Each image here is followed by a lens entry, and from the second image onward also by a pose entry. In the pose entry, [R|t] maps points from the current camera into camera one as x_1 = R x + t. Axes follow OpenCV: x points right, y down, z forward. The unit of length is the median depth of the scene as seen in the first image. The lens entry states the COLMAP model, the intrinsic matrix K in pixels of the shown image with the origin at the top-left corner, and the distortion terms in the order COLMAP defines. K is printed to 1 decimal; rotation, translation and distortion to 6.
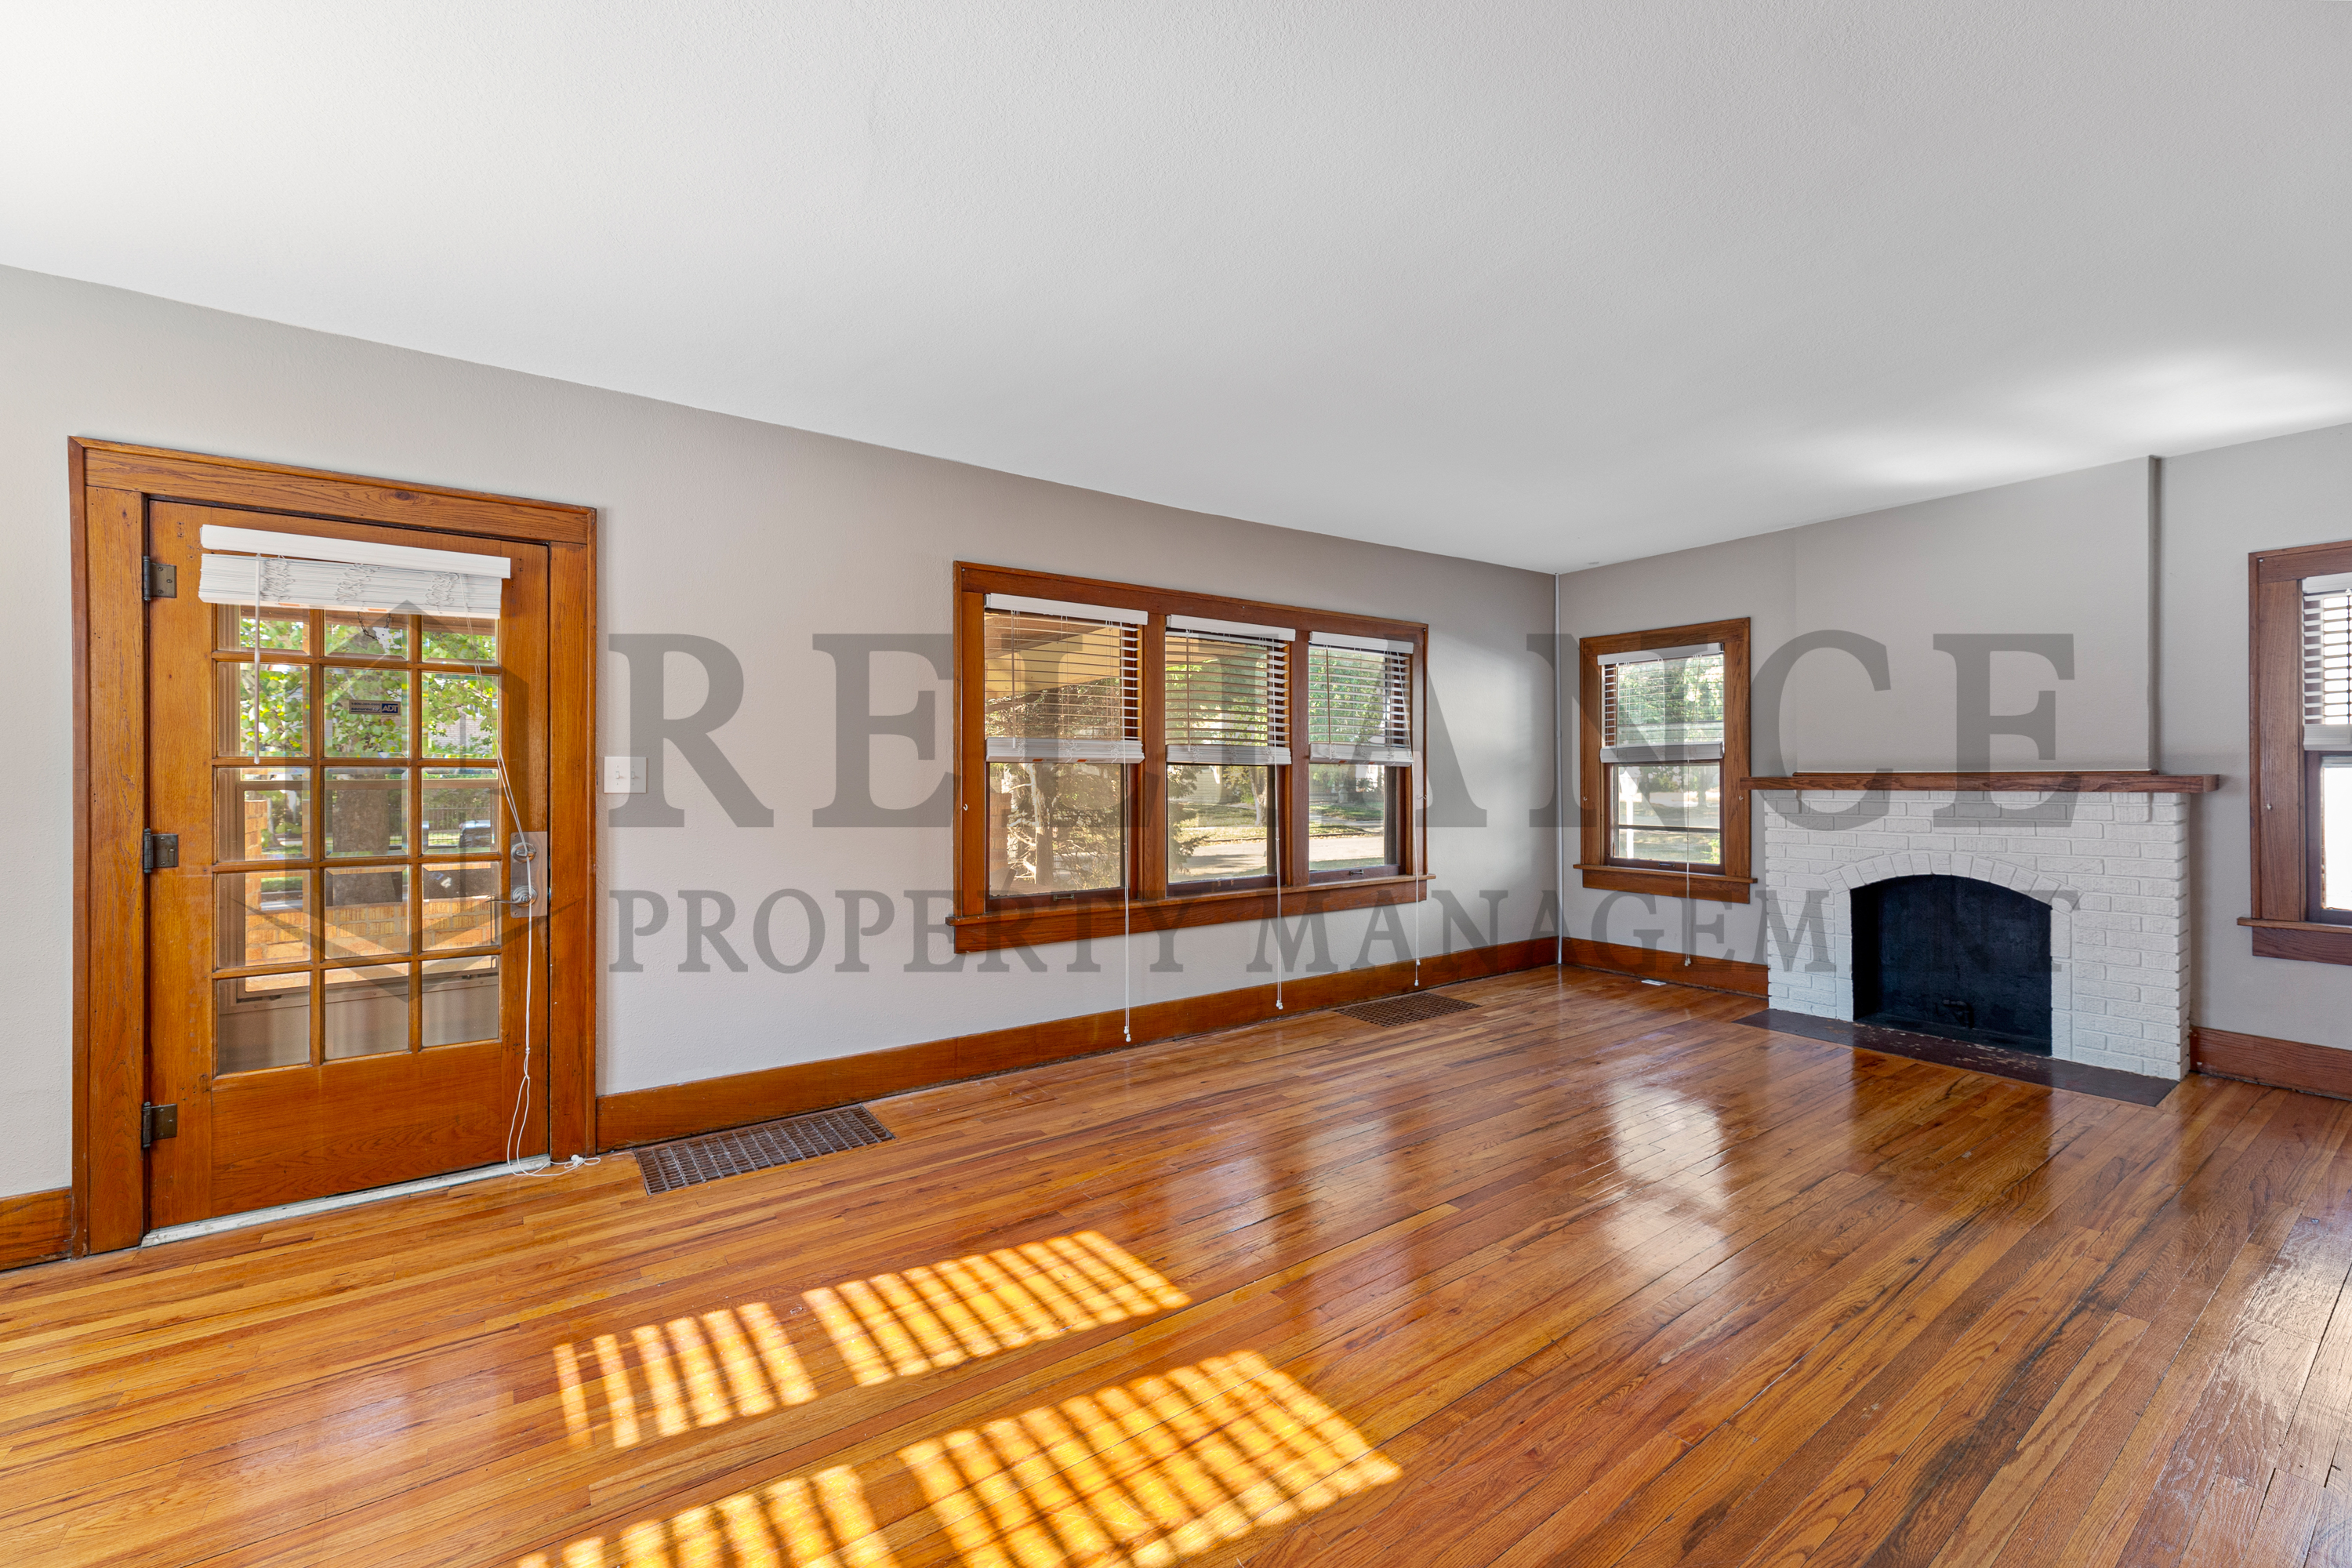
lens RADIAL K [[973.8, 0, 1176.0], [0, 973.8, 784.0], [0, 0, 1]] dist [0.000208, -0.000039]
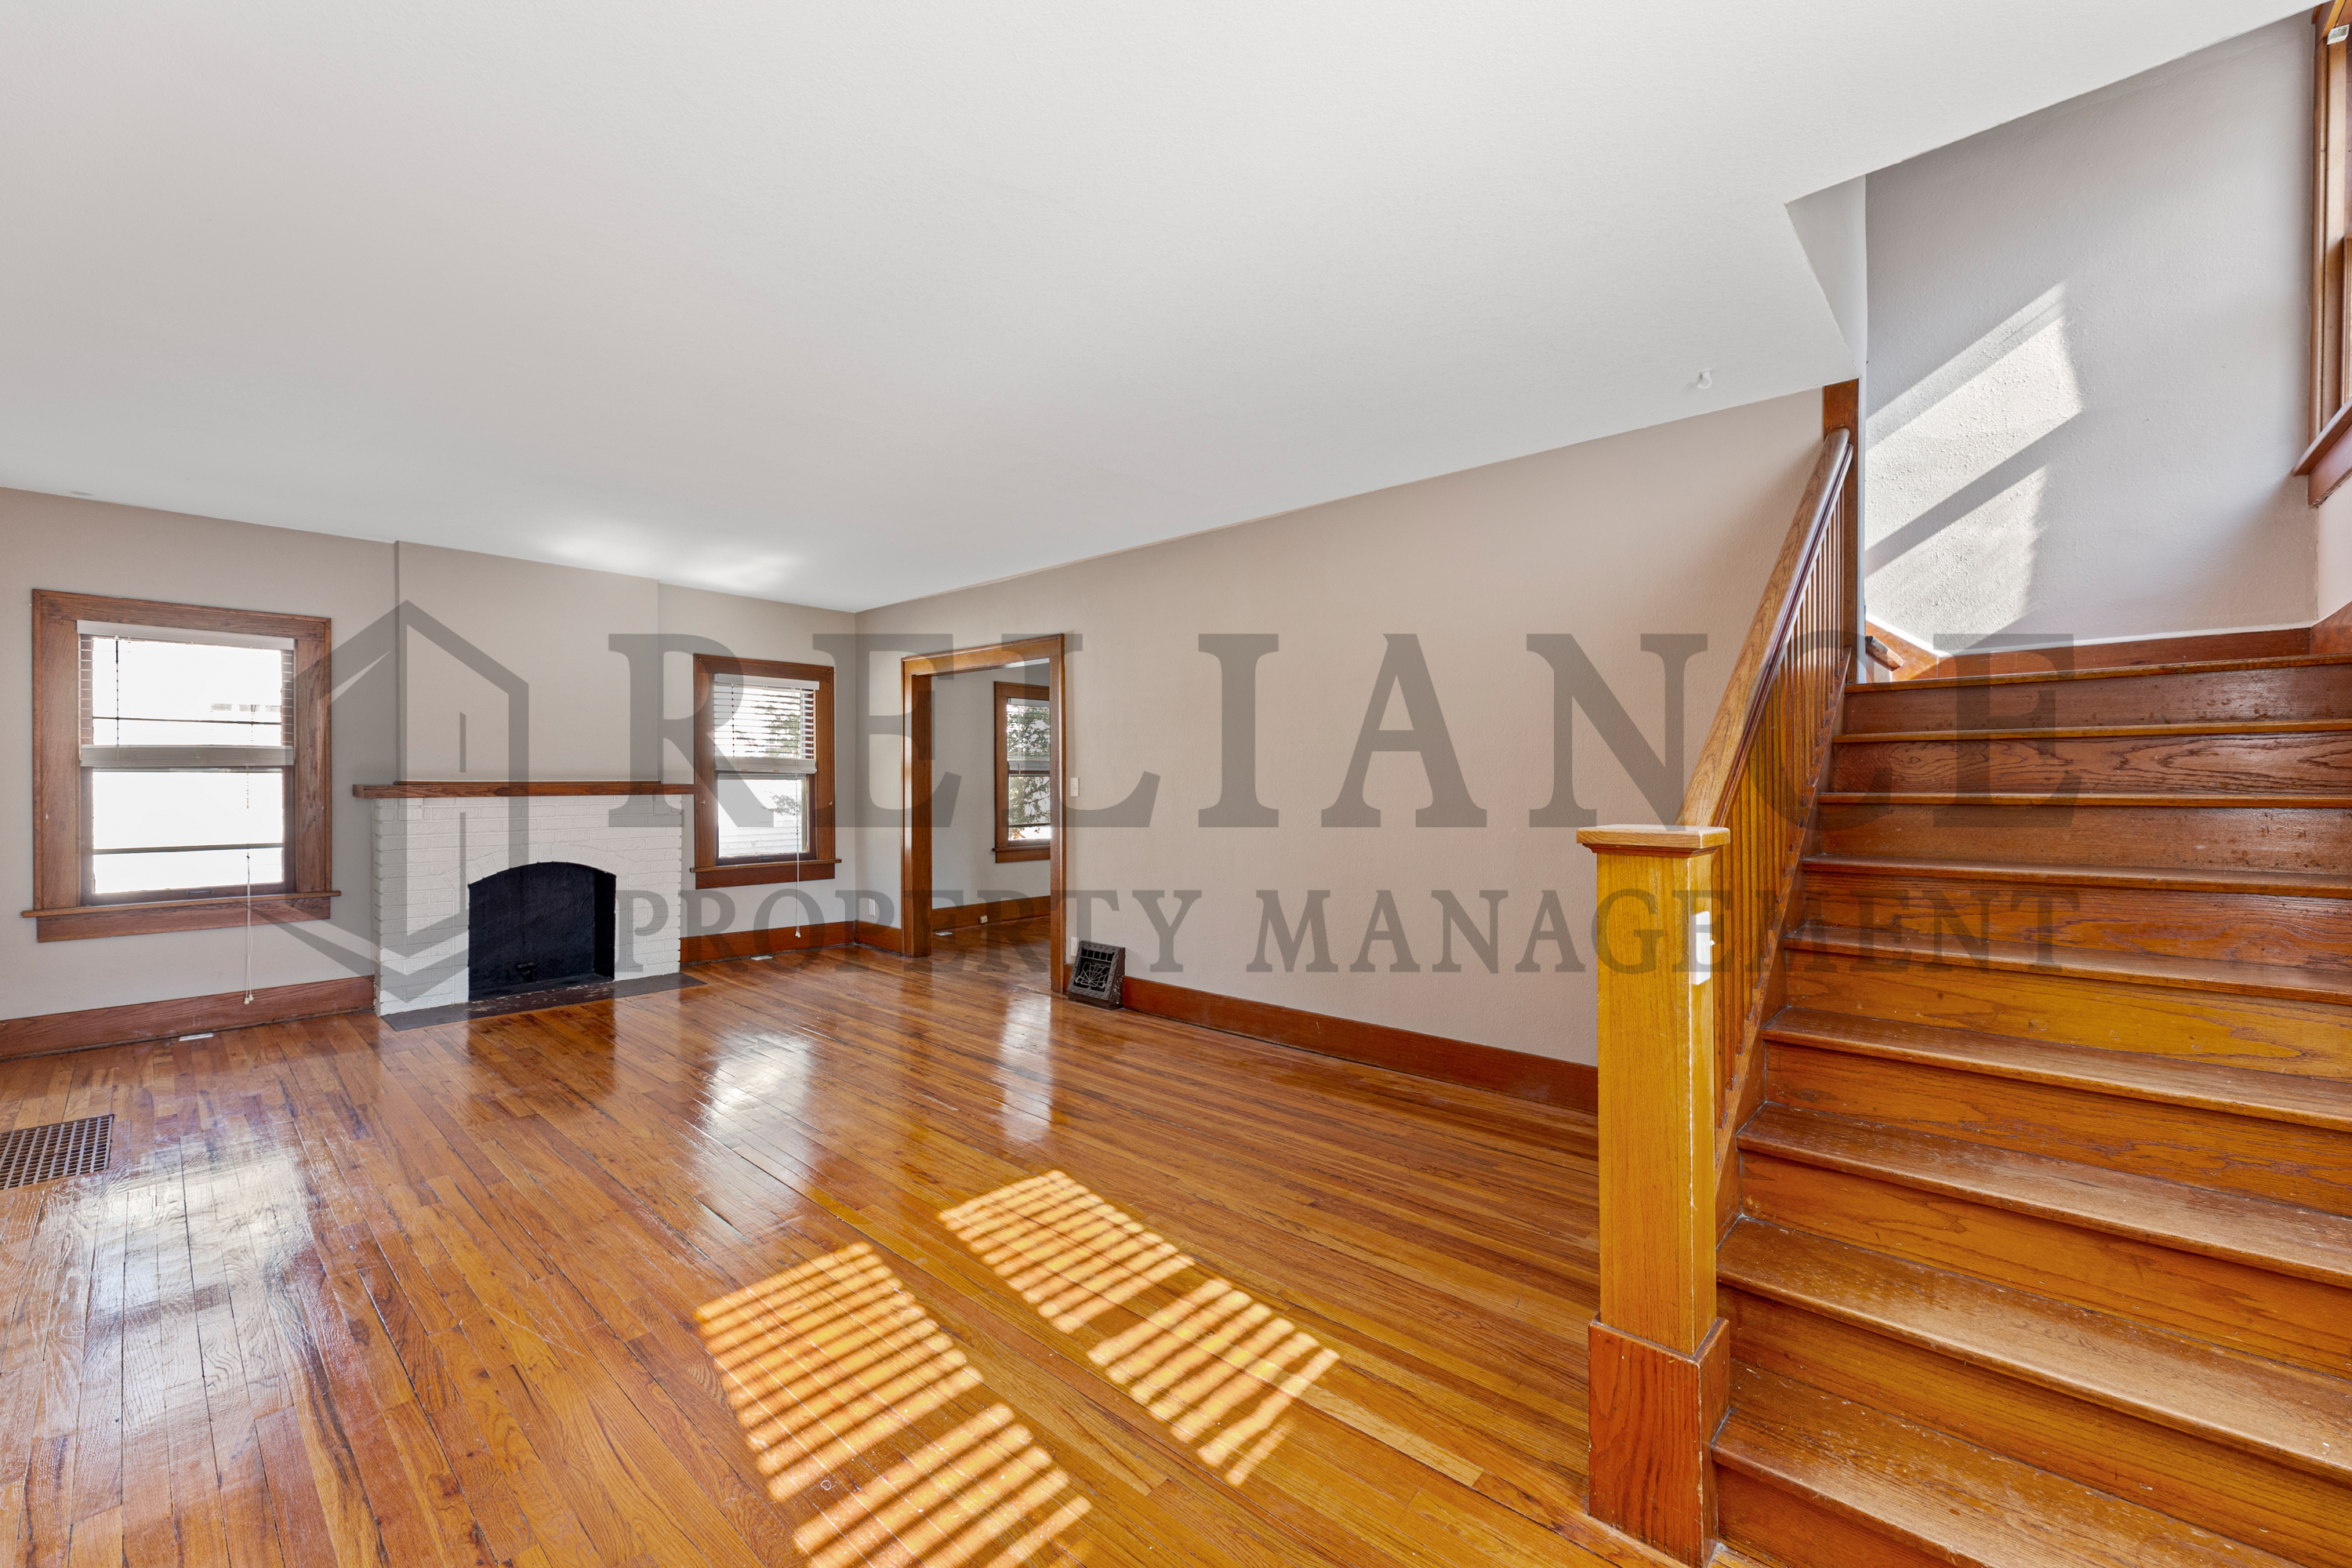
lens RADIAL K [[973.8, 0, 1176.0], [0, 973.8, 784.0], [0, 0, 1]] dist [0.000208, -0.000039]
pose [[-0.227452, -0.005011, 0.973776, -1.276663], [0.010295, 0.999918, 0.007551, -0.018826], [-0.973735, 0.011743, -0.227382, 0.956888]]
